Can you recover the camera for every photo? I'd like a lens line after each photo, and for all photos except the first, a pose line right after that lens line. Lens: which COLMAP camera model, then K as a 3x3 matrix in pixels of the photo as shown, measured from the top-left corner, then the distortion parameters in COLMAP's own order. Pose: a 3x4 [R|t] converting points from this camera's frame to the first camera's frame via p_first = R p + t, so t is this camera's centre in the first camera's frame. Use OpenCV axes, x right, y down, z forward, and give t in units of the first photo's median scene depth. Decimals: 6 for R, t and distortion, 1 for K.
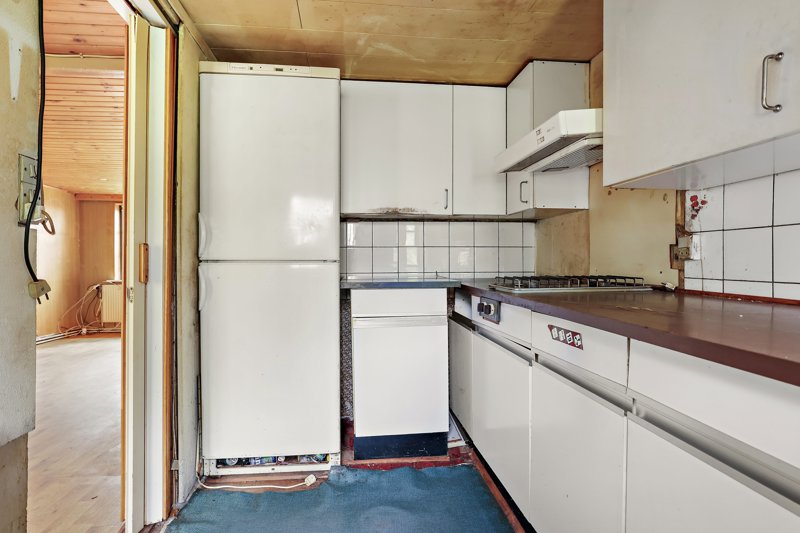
lens RADIAL K [[427.3, 0, 398.2], [0, 427.3, 263.3], [0, 0, 1]] dist [-0.012673, 0.000372]
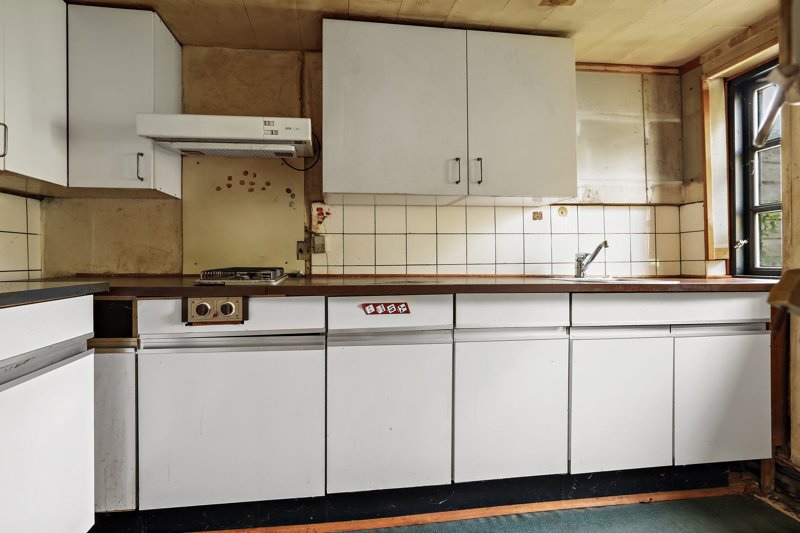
lens RADIAL K [[427.3, 0, 398.2], [0, 427.3, 263.3], [0, 0, 1]] dist [-0.012673, 0.000372]
pose [[-0.037854, -0.014862, 0.999173, -0.704260], [0.008641, 0.999847, 0.015199, 0.006947], [-0.999246, 0.009209, -0.037719, 0.752440]]
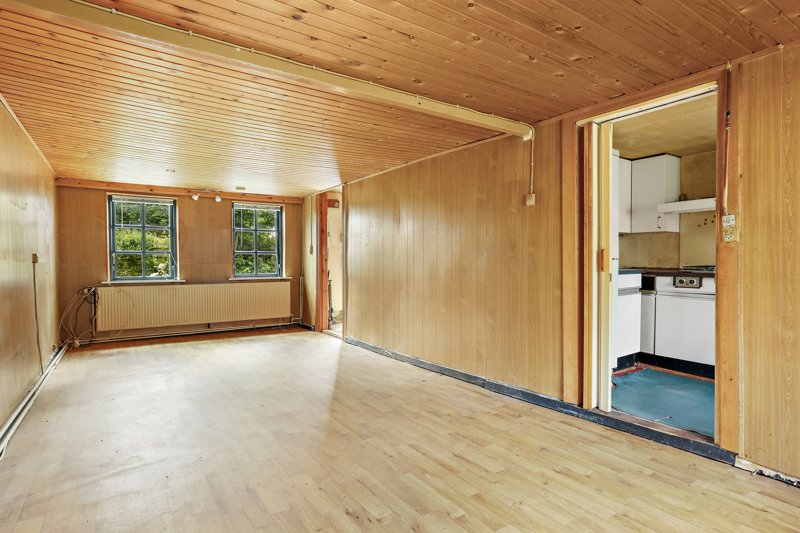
lens RADIAL K [[427.3, 0, 398.2], [0, 427.3, 263.3], [0, 0, 1]] dist [-0.012673, 0.000372]
pose [[0.878422, -0.007346, 0.477830, -2.215695], [0.004031, 0.999960, 0.007963, -0.007250], [-0.477870, -0.005068, 0.878416, -0.142469]]
